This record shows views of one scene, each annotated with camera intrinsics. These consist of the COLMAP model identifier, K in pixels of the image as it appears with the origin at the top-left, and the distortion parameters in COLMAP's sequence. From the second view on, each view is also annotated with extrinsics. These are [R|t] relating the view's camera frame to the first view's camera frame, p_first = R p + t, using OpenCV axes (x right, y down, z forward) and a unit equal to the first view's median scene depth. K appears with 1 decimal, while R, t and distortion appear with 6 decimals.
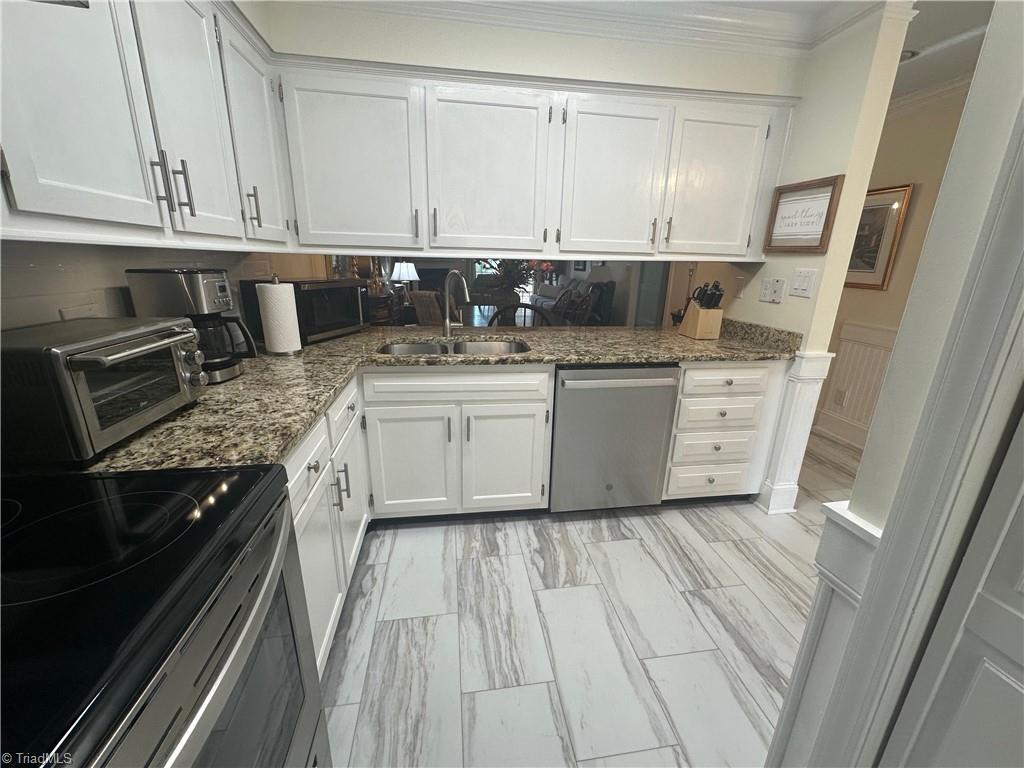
lens RADIAL K [[408.5, 0, 512.7], [0, 408.5, 383.7], [0, 0, 1]] dist [-0.000018, 0.000186]
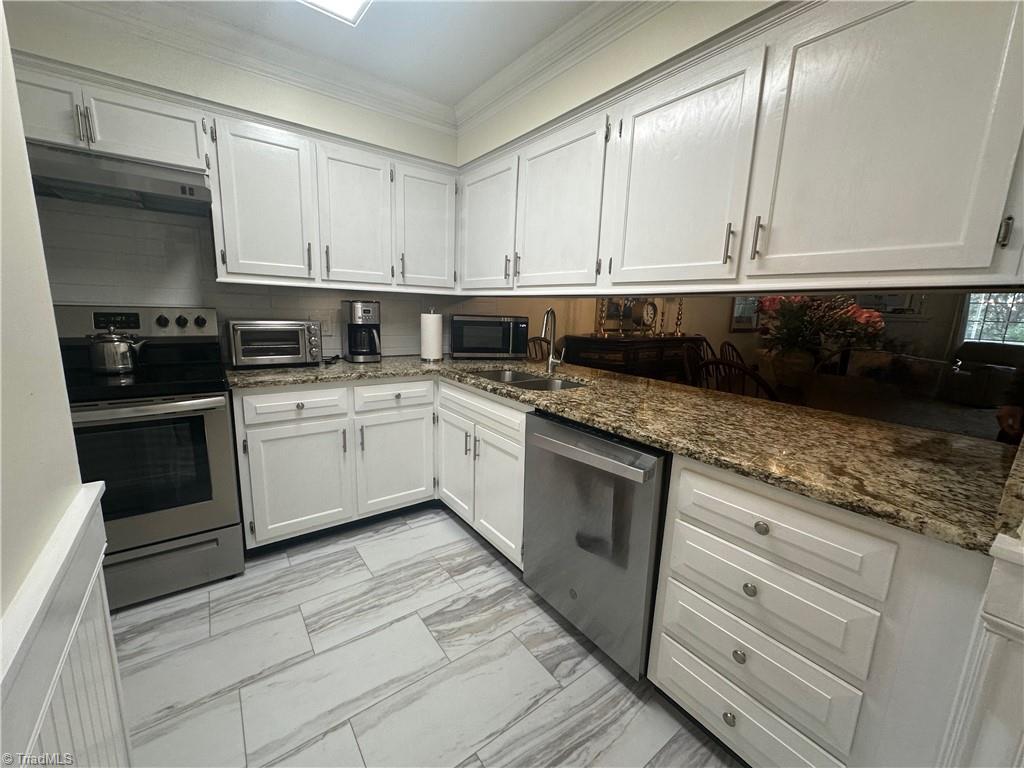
lens RADIAL K [[408.5, 0, 512.8], [0, 408.5, 382.8], [0, 0, 1]] dist [-0.000018, 0.000186]
pose [[0.469546, 0.153157, -0.869523, 0.842197], [-0.275015, 0.961215, 0.020798, -0.103030], [0.838983, 0.229366, 0.493455, 0.516454]]
